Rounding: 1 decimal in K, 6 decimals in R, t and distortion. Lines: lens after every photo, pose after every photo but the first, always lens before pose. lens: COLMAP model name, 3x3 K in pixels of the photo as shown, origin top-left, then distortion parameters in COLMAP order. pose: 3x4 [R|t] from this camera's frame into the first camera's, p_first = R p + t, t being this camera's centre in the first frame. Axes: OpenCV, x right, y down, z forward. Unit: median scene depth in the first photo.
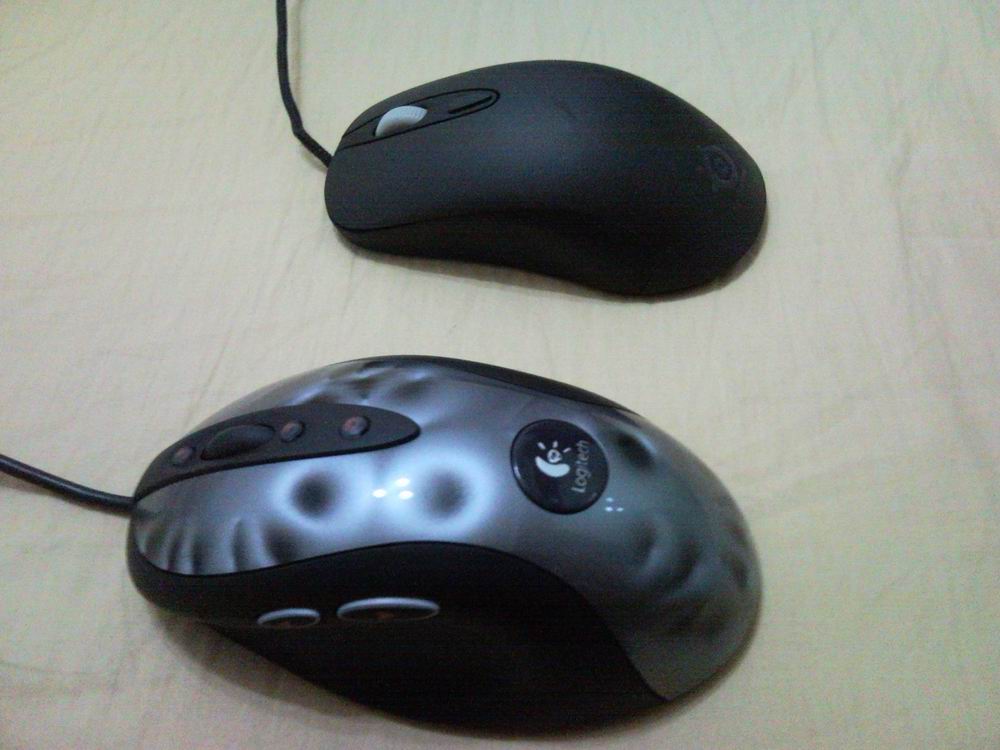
lens RADIAL K [[1048.0, 0, 503.7], [0, 1048.0, 374.9], [0, 0, 1]] dist [0.053626, 0.000000]
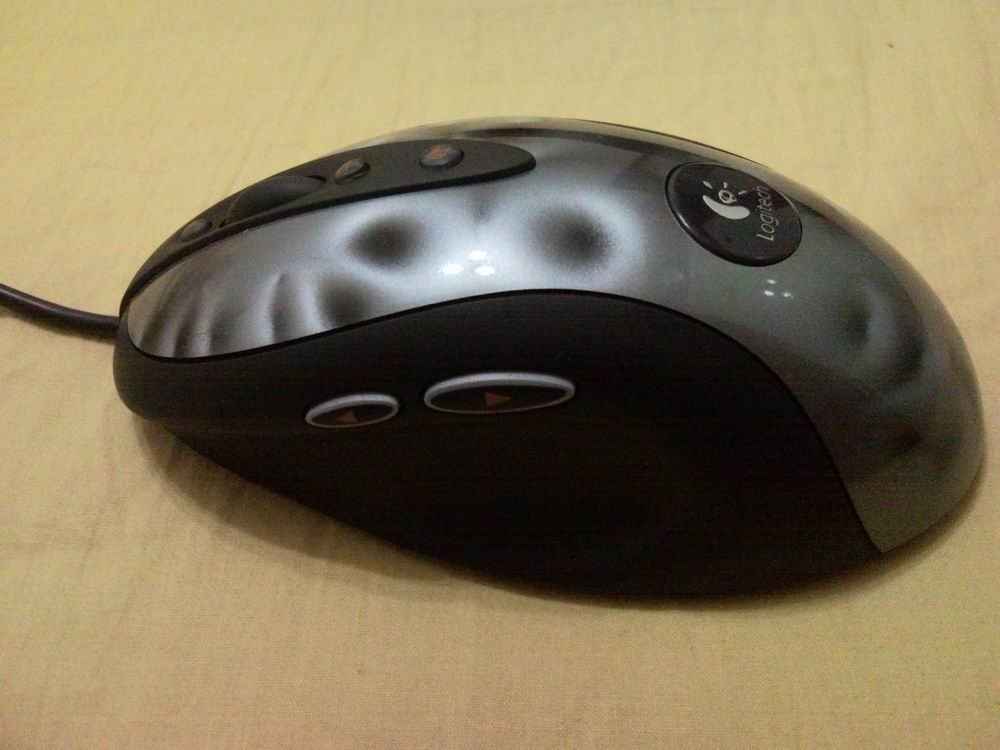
lens RADIAL K [[1048.0, 0, 501.3], [0, 1048.0, 374.5], [0, 0, 1]] dist [0.053626, 0.000000]
pose [[0.999780, 0.011436, 0.017586, -0.114130], [-0.010208, 0.997605, -0.068414, 0.245301], [-0.018326, 0.068219, 0.997502, 0.299783]]
